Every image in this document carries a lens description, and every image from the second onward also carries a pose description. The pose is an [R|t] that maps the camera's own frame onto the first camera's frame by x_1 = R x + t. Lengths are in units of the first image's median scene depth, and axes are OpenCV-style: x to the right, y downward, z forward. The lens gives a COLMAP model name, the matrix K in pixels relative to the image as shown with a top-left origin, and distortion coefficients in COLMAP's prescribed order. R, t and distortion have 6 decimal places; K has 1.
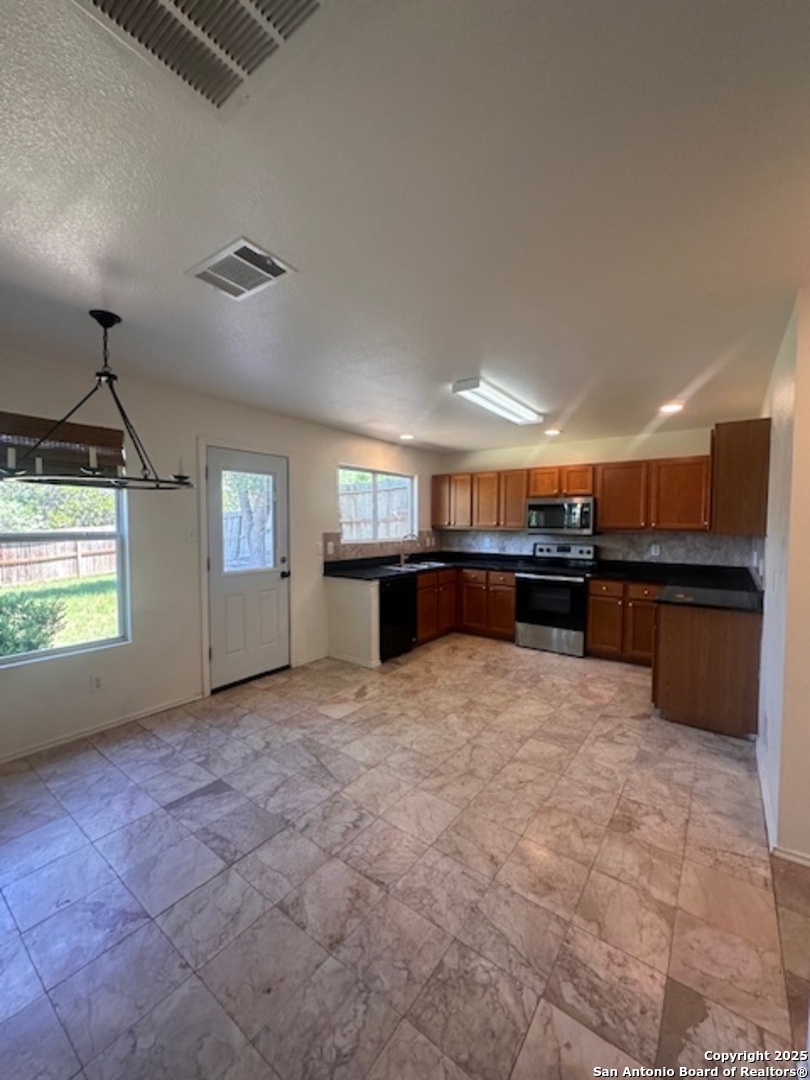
lens RADIAL K [[430.9, 0, 405.6], [0, 430.9, 539.3], [0, 0, 1]] dist [-0.002775, -0.000021]
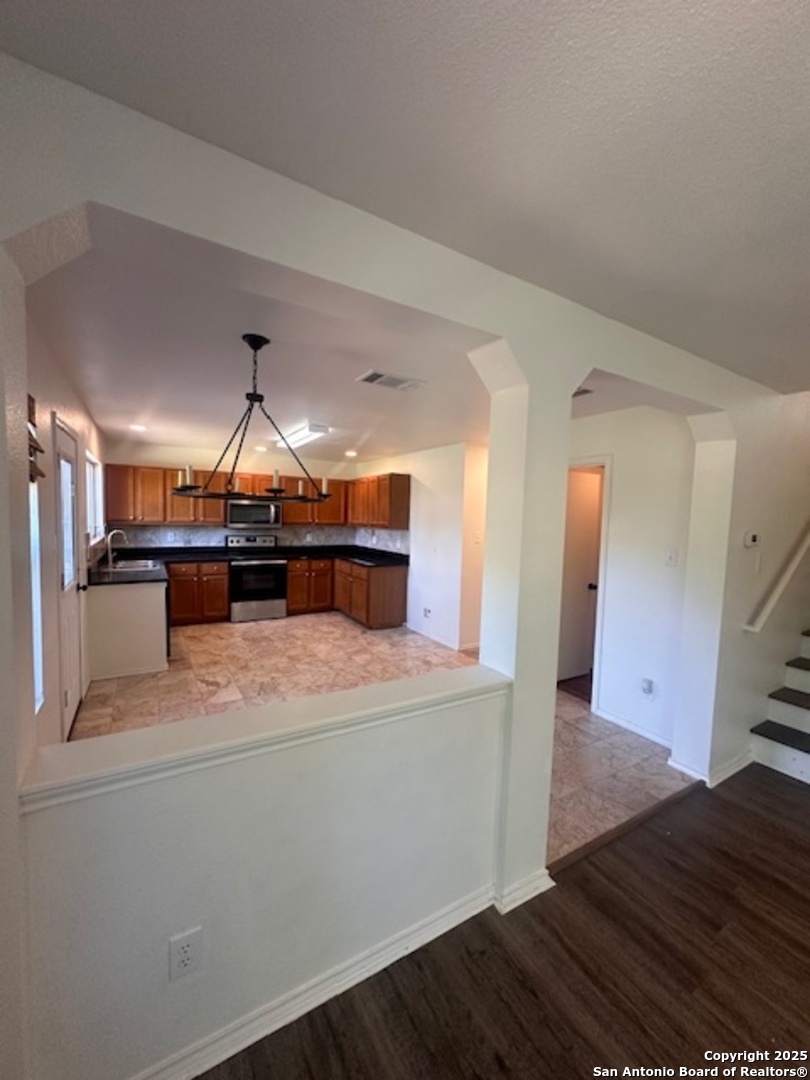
lens RADIAL K [[430.9, 0, 405.6], [0, 430.9, 539.3], [0, 0, 1]] dist [-0.002775, -0.000021]
pose [[0.382363, -0.046928, 0.922820, -0.792735], [0.012596, 0.998881, 0.045577, -0.038371], [-0.923926, -0.005803, 0.382526, 0.131281]]
